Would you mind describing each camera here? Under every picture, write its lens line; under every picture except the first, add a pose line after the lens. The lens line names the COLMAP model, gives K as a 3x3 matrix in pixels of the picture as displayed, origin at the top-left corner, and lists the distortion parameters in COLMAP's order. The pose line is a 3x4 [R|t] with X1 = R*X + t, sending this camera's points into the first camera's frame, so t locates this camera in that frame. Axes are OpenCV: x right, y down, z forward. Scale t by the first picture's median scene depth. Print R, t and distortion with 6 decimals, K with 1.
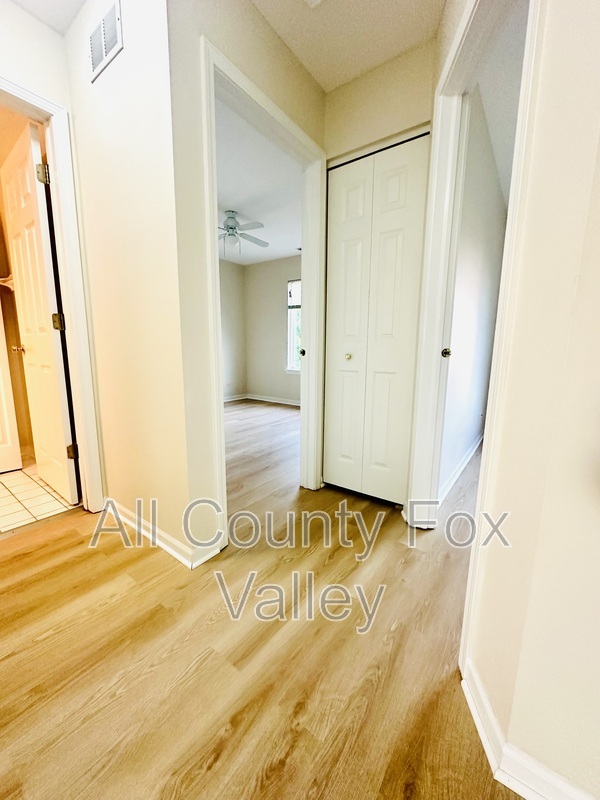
lens RADIAL K [[317.8, 0, 303.7], [0, 317.8, 401.1], [0, 0, 1]] dist [-0.000696, 0.000035]
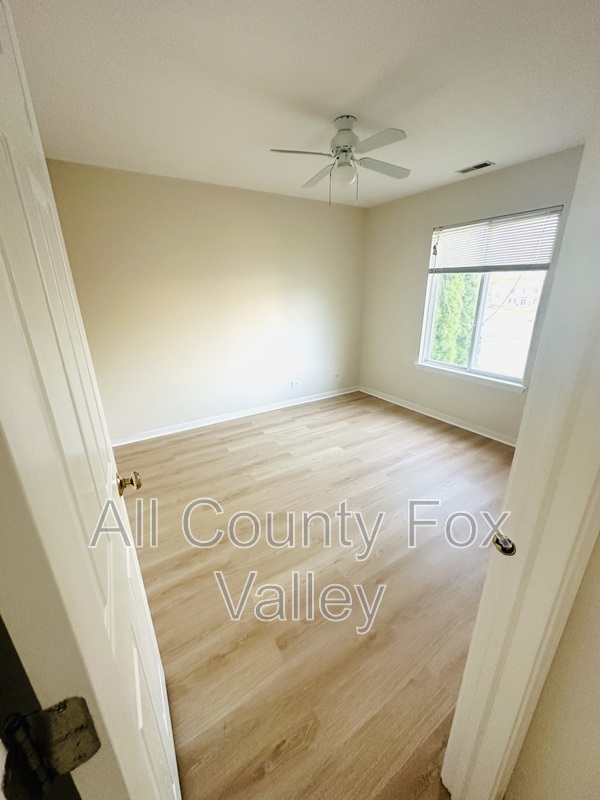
lens RADIAL K [[317.8, 0, 303.7], [0, 317.8, 401.1], [0, 0, 1]] dist [-0.000696, 0.000035]
pose [[0.934135, 0.098198, -0.343145, -0.058243], [-0.036787, 0.982777, 0.181099, -0.208701], [0.355018, -0.156548, 0.921659, 0.387660]]
